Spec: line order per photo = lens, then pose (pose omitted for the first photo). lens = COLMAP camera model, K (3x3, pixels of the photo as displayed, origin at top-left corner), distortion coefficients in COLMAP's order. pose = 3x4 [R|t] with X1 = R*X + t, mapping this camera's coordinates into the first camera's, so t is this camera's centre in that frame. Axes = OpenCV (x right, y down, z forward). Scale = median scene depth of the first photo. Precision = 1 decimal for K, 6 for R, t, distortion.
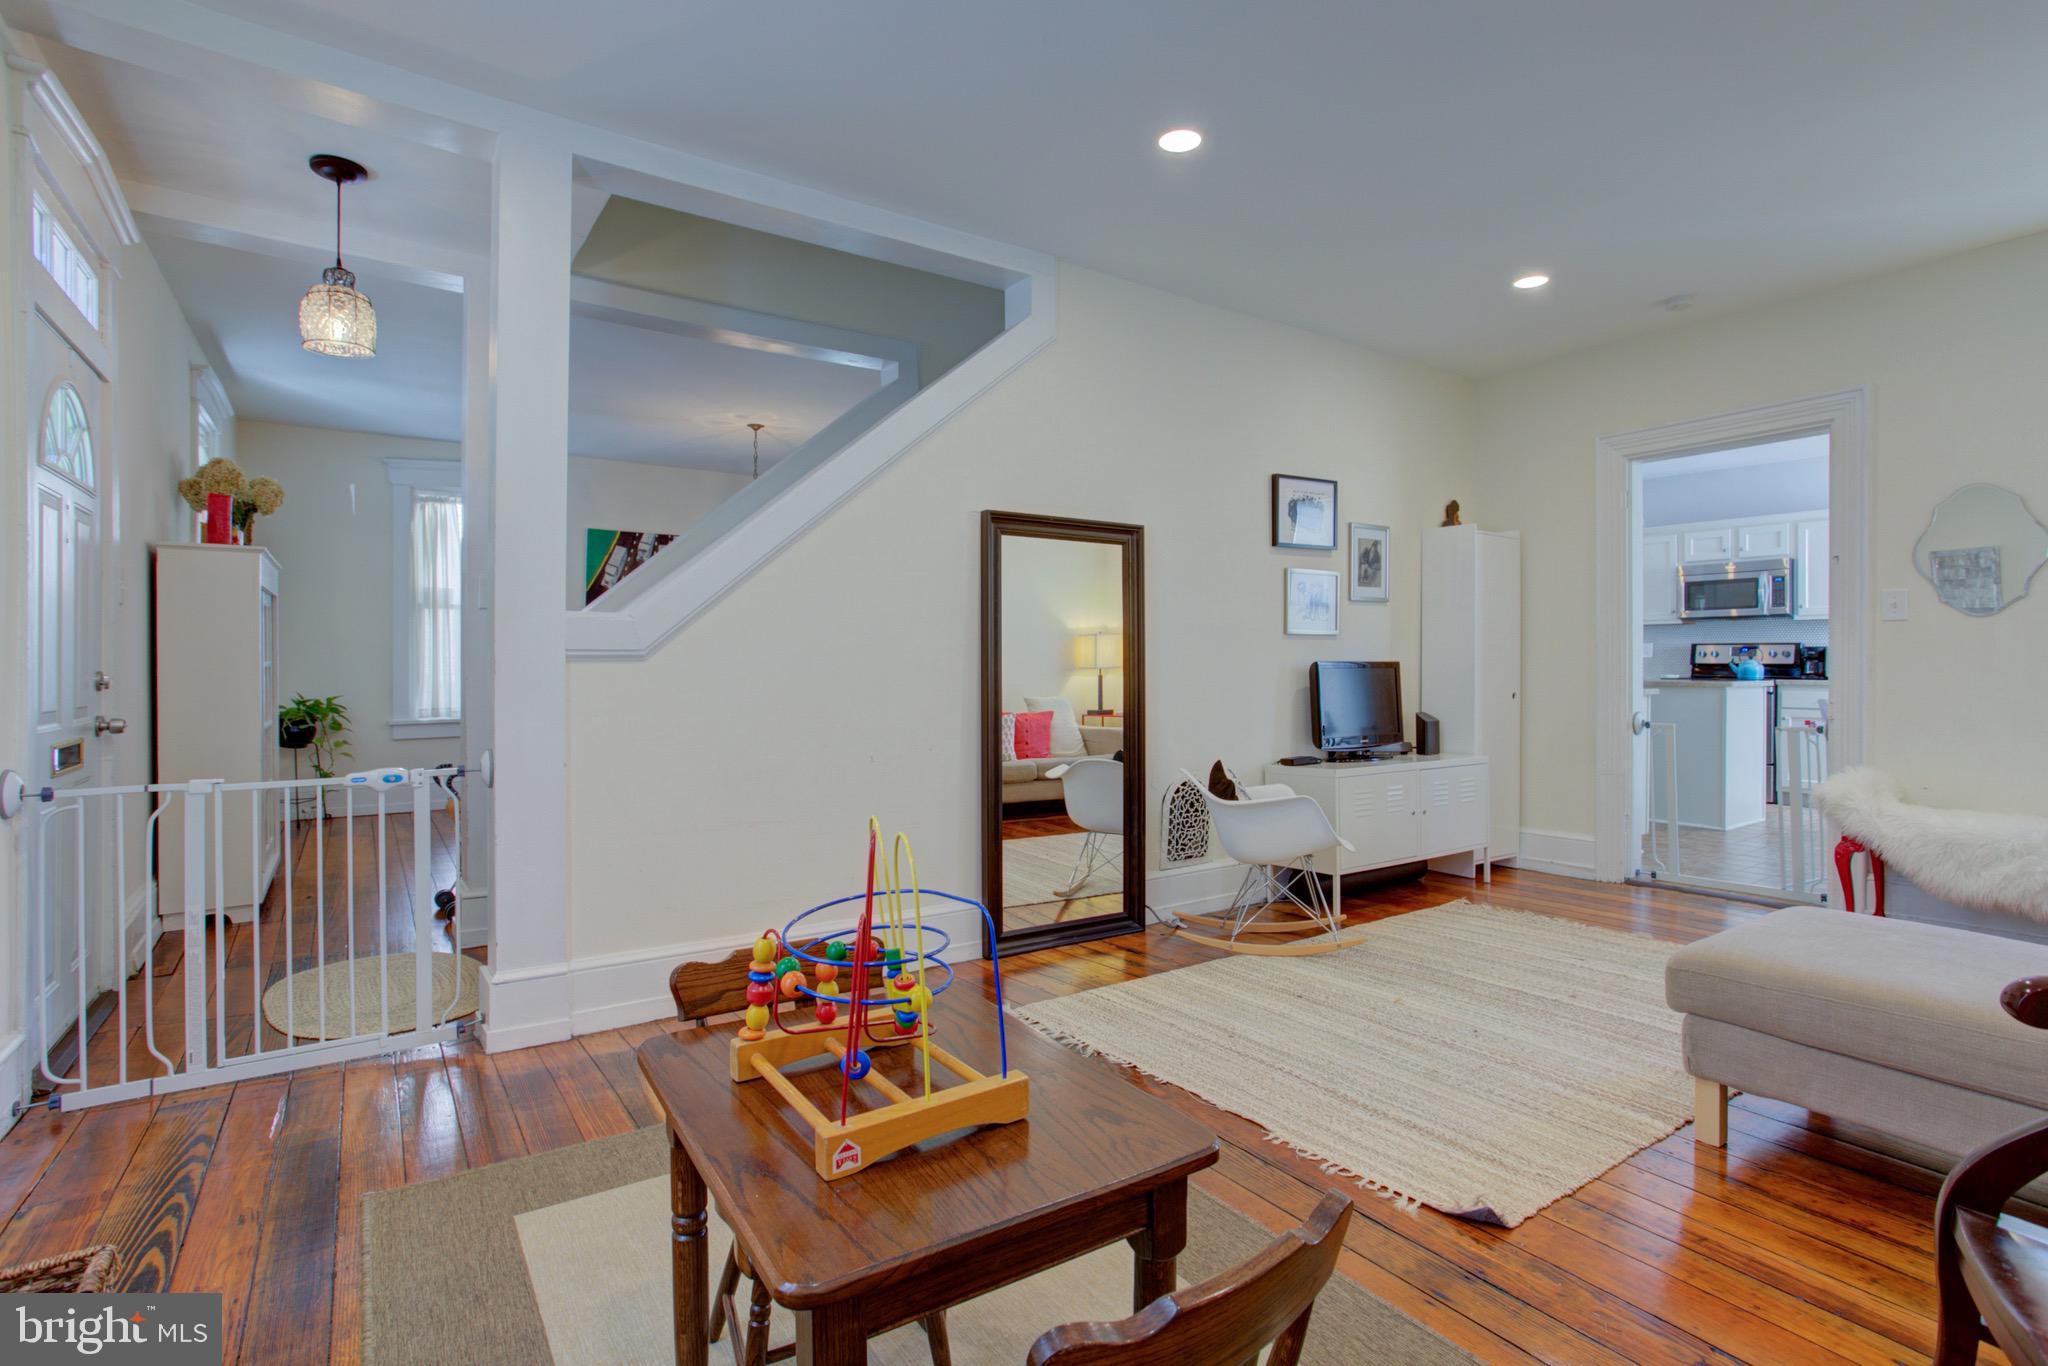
lens RADIAL K [[992.9, 0, 1025.7], [0, 992.9, 671.9], [0, 0, 1]] dist [-0.026997, 0.010387]
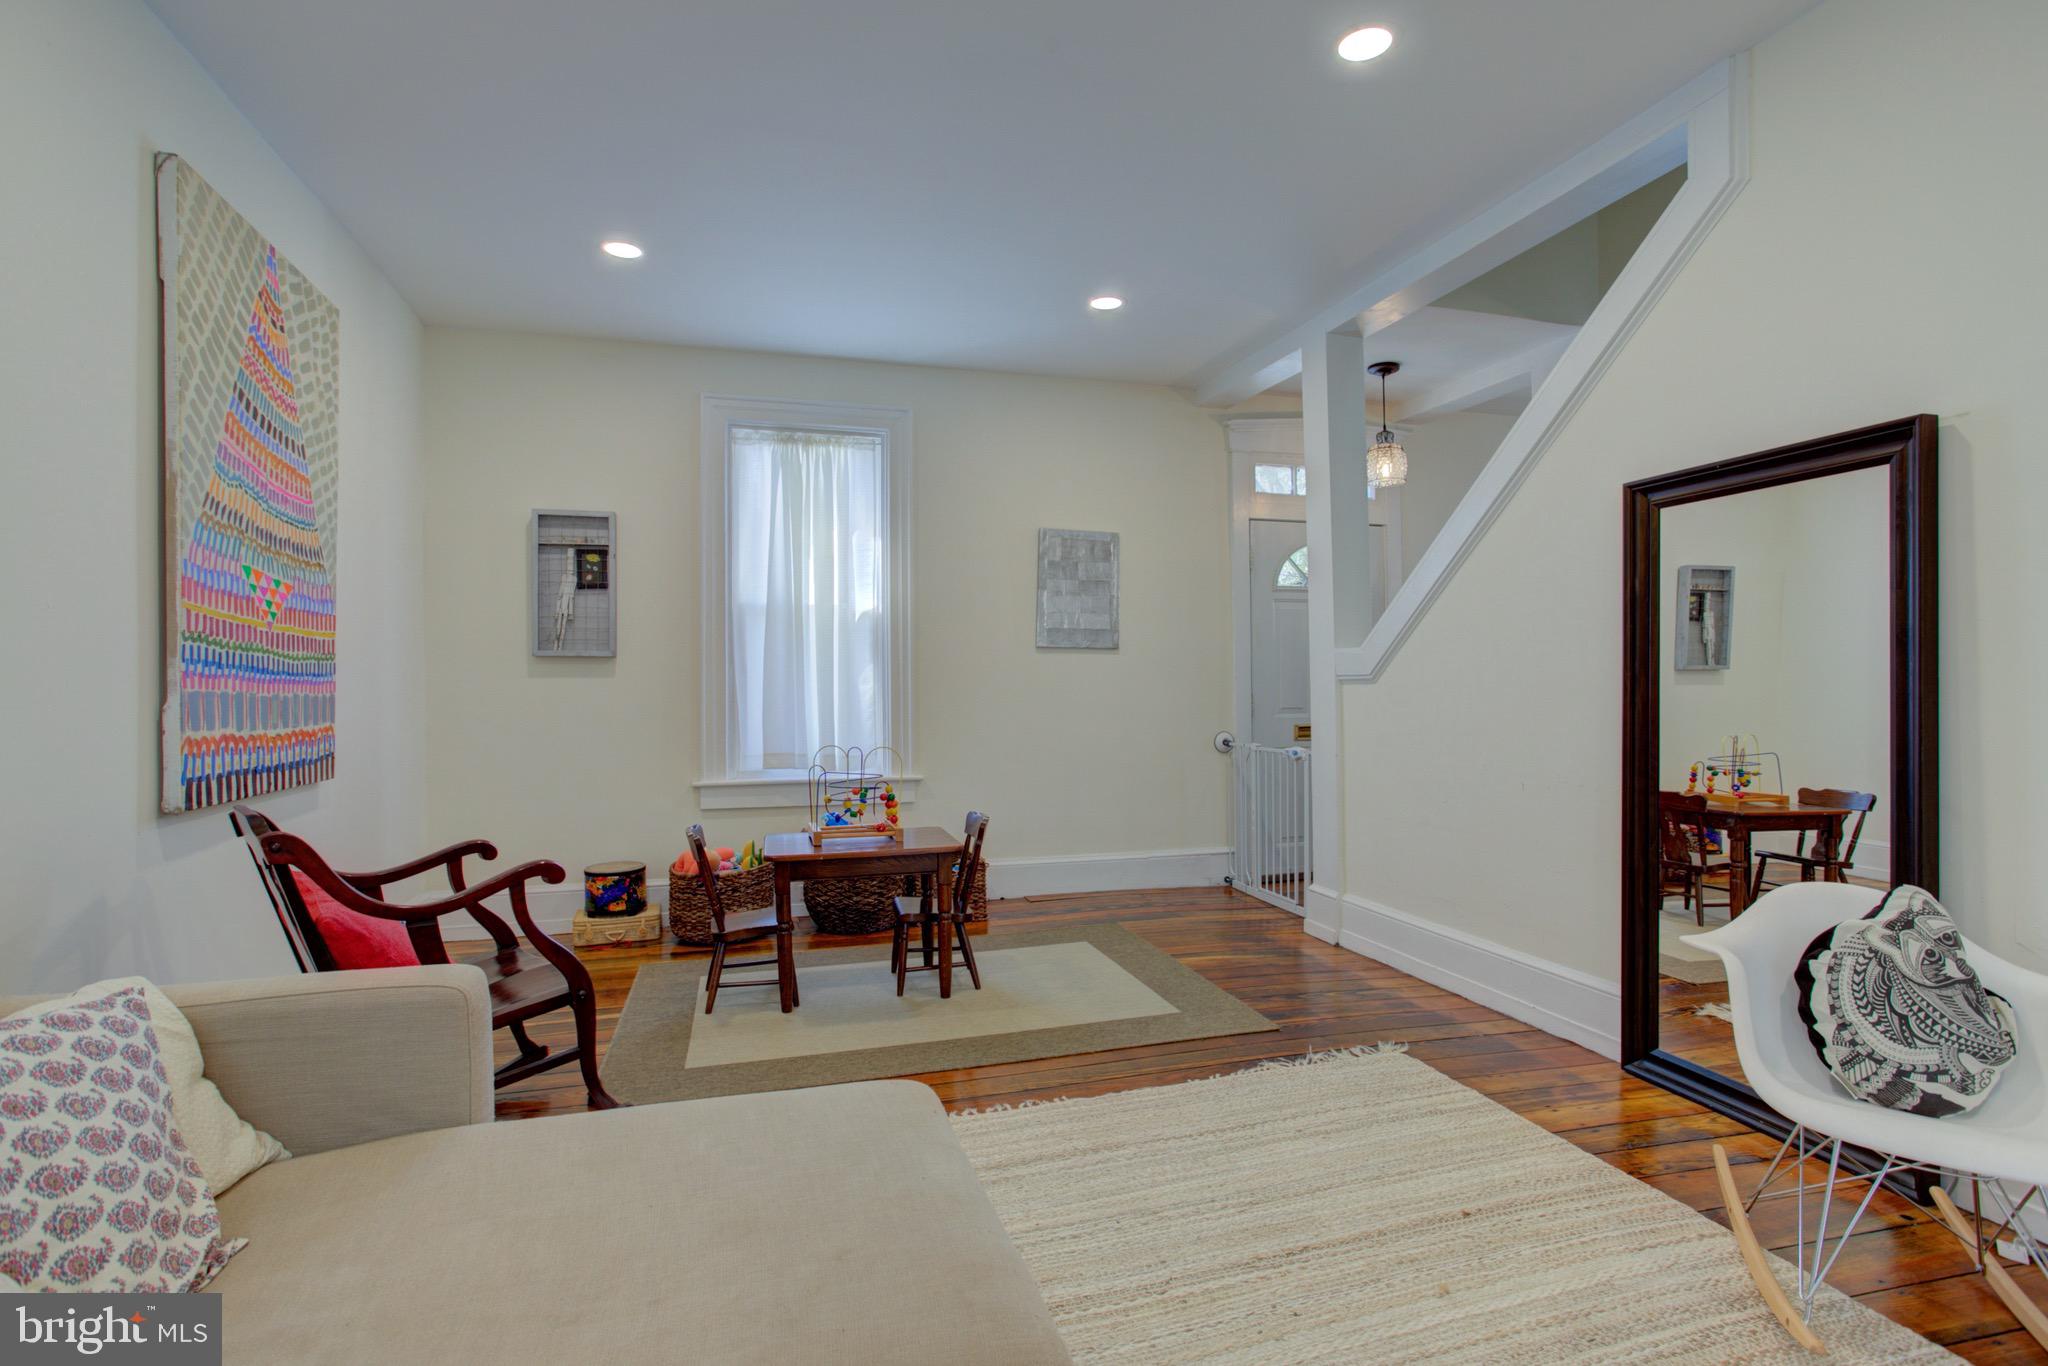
lens RADIAL K [[992.9, 0, 1026.2], [0, 992.9, 672.1], [0, 0, 1]] dist [-0.026997, 0.010387]
pose [[-0.303751, -0.005646, -0.952735, 1.027543], [-0.002337, 0.999984, -0.005181, -0.014516], [0.952749, 0.000653, -0.303759, 0.985557]]
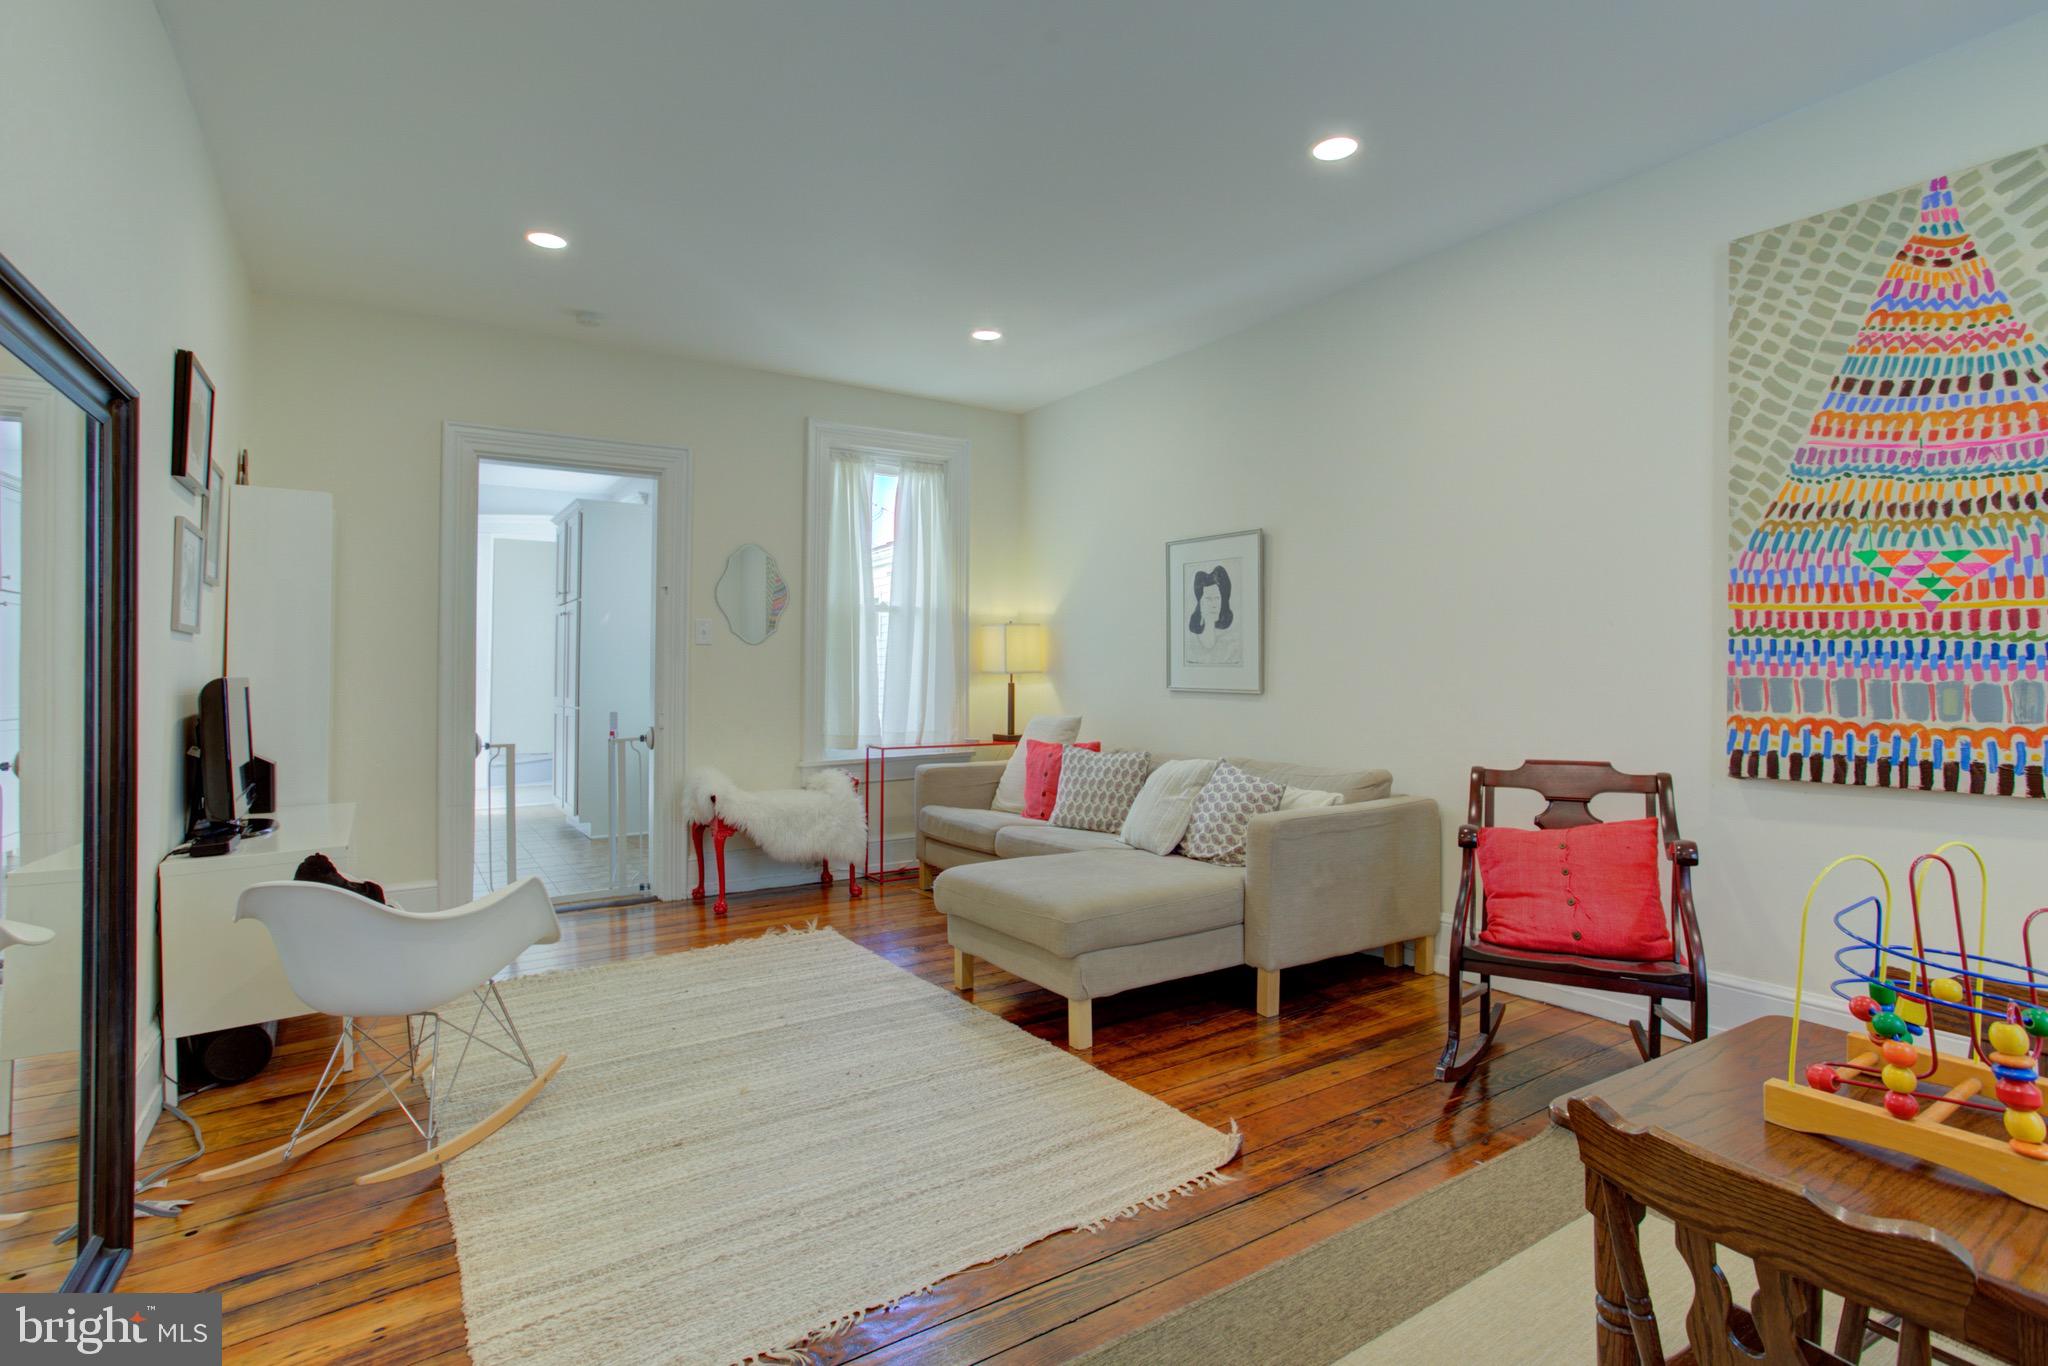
lens RADIAL K [[992.9, 0, 1035.2], [0, 992.9, 680.5], [0, 0, 1]] dist [-0.026997, 0.010387]
pose [[-0.003345, 0.010339, 0.999941, -0.456694], [0.007135, 0.999921, -0.010315, 0.007046], [-0.999969, 0.007100, -0.003418, 0.793386]]
